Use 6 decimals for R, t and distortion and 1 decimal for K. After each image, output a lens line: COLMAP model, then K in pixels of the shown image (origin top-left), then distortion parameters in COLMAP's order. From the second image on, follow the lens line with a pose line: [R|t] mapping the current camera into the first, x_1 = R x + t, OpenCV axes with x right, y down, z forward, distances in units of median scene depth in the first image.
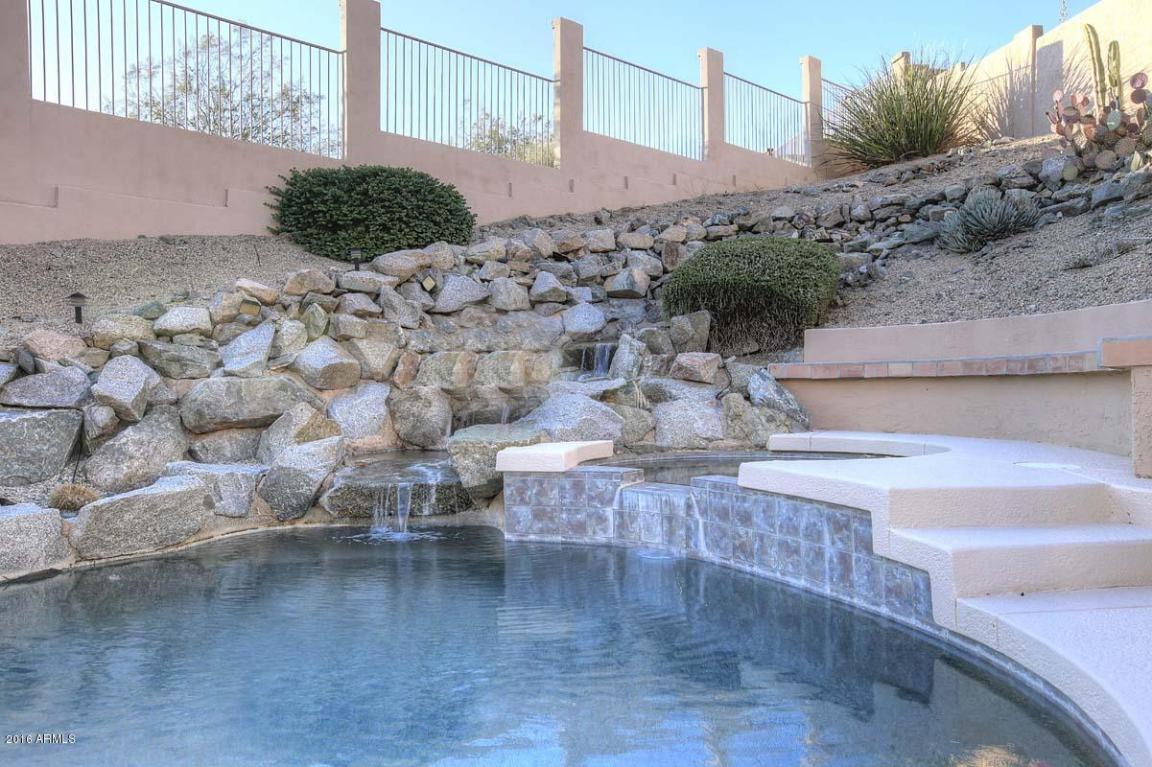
lens RADIAL K [[820.0, 0, 576.0], [0, 820.0, 383.5], [0, 0, 1]] dist [-0.008023, 0.045643]
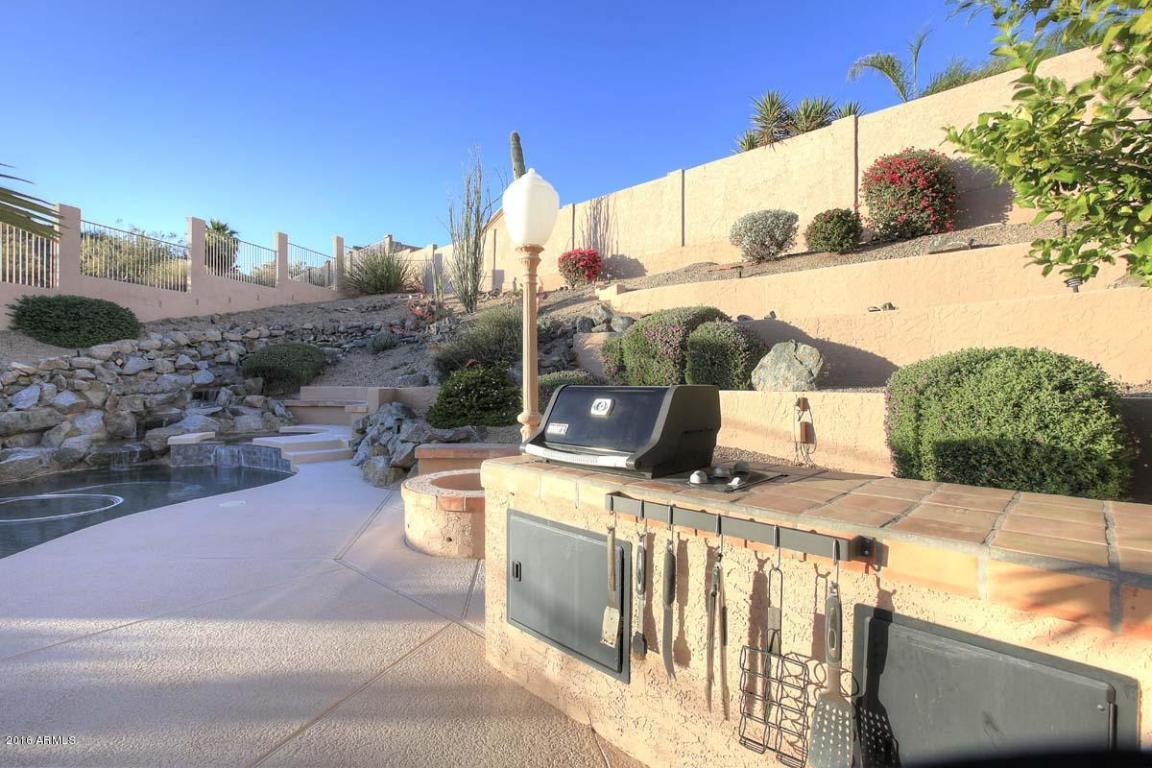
lens RADIAL K [[539.0, 0, 576.0], [0, 539.0, 384.0], [0, 0, 1]] dist [-0.054088, 0.021319]
pose [[0.812826, 0.006744, 0.582467, -0.003159], [-0.011862, 0.999917, 0.004977, -0.097301], [-0.582385, -0.010954, 0.812839, -0.977091]]
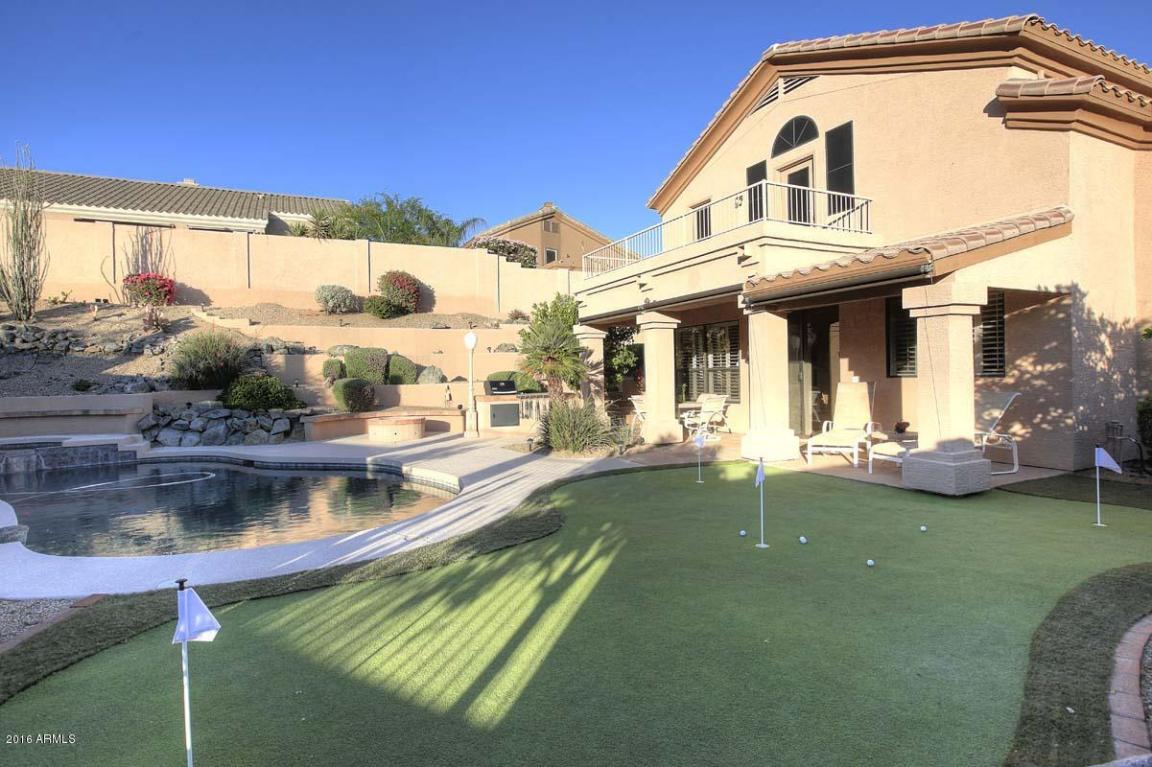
lens RADIAL K [[606.1, 0, 571.6], [0, 606.1, 384.3], [0, 0, 1]] dist [-0.044732, 0.031006]
pose [[-0.273869, -0.001163, 0.961766, -1.903857], [0.019870, 0.999779, 0.006867, -0.090206], [-0.961562, 0.020991, -0.273786, -0.360762]]
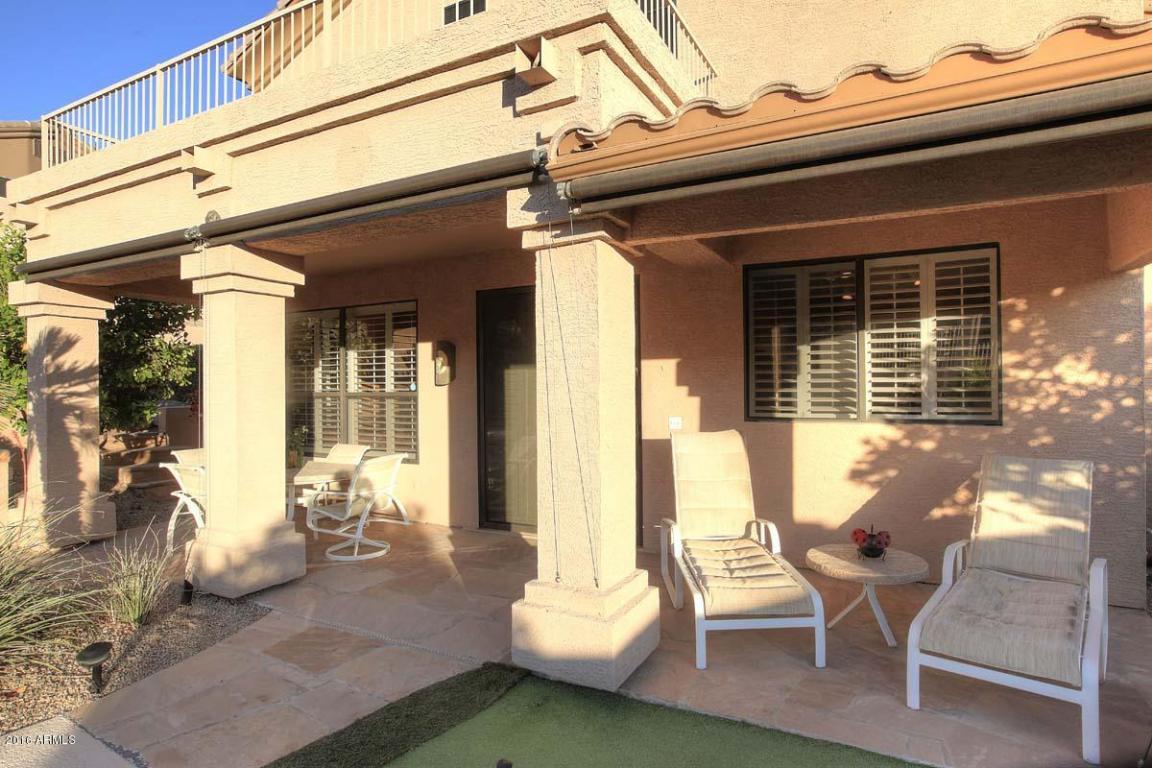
lens RADIAL K [[643.8, 0, 574.9], [0, 643.8, 384.8], [0, 0, 1]] dist [-0.057791, 0.045821]
pose [[-0.788056, 0.016543, 0.615381, -1.009965], [0.010437, 0.999854, -0.013513, -0.117543], [-0.615515, -0.004226, -0.788114, -0.754870]]
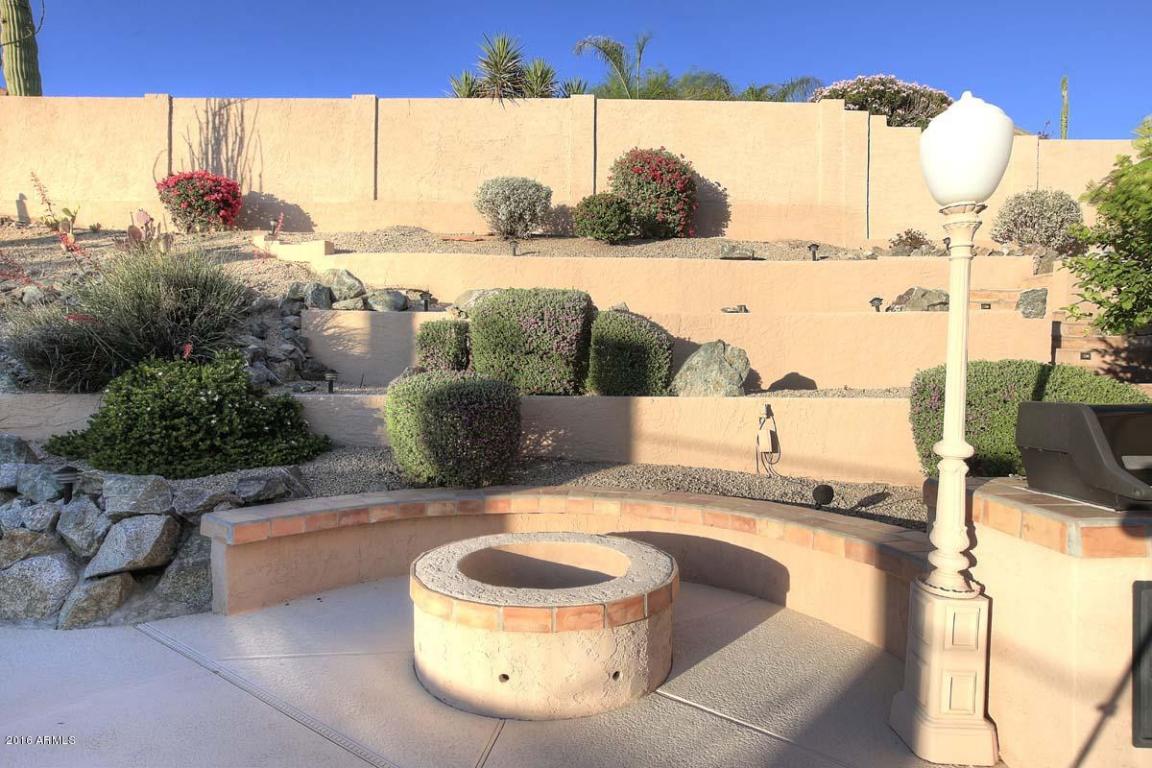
lens RADIAL K [[643.8, 0, 574.9], [0, 643.8, 384.8], [0, 0, 1]] dist [-0.057791, 0.045821]
pose [[0.165637, -0.001658, 0.986185, -0.168565], [-0.010792, 0.999936, 0.003493, -0.102892], [-0.986128, -0.011222, 0.165609, -0.449071]]
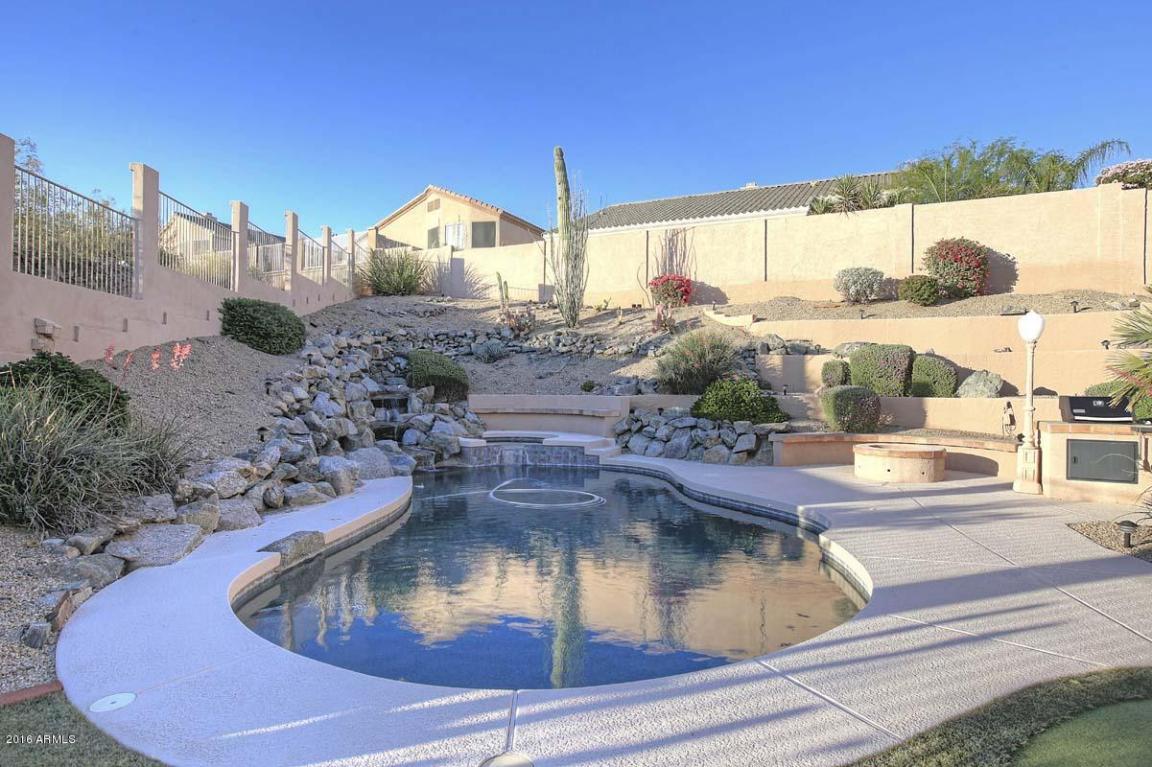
lens RADIAL K [[643.8, 0, 574.9], [0, 643.8, 384.3], [0, 0, 1]] dist [-0.057791, 0.045821]
pose [[0.580752, 0.016010, 0.813923, -1.356069], [-0.015379, 0.999844, -0.008693, -0.091161], [-0.813935, -0.007469, 0.580907, -0.596576]]
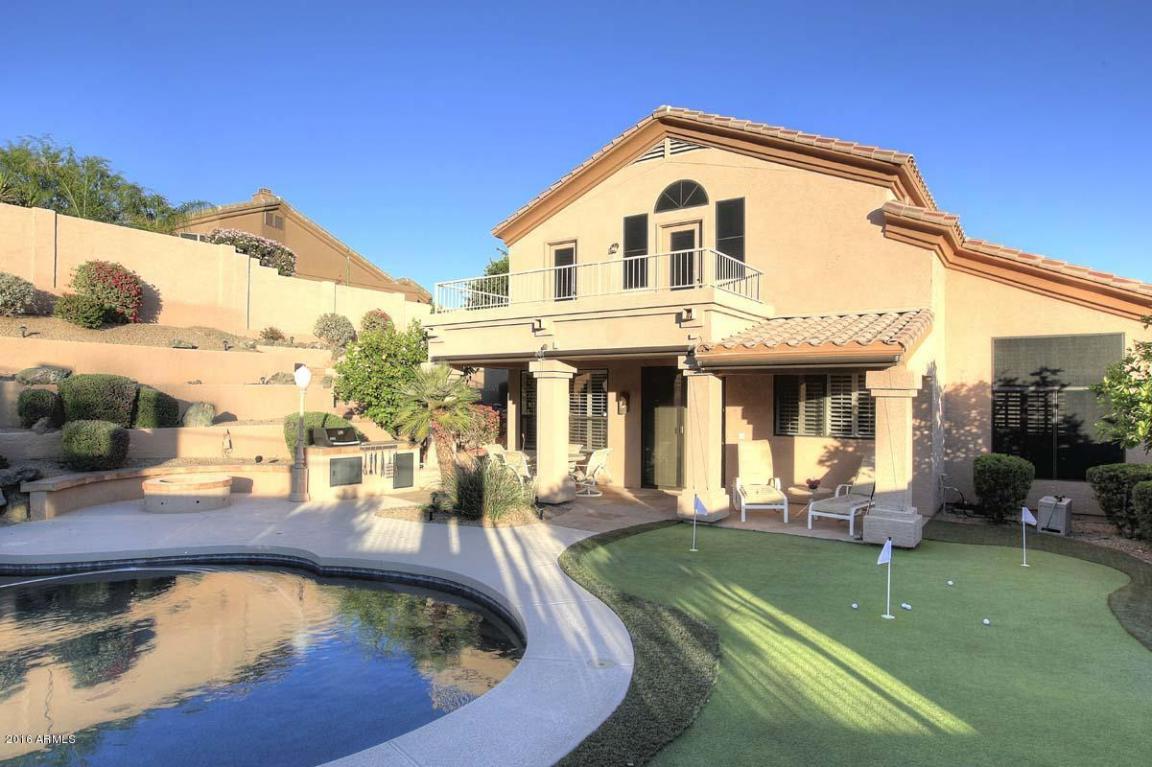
lens RADIAL K [[674.3, 0, 581.2], [0, 674.3, 392.8], [0, 0, 1]] dist [-0.058027, 0.058410]
pose [[-0.709898, 0.005581, 0.704283, -1.604964], [-0.006123, 0.999882, -0.014094, -0.170711], [-0.704278, -0.014318, -0.709780, 0.156480]]
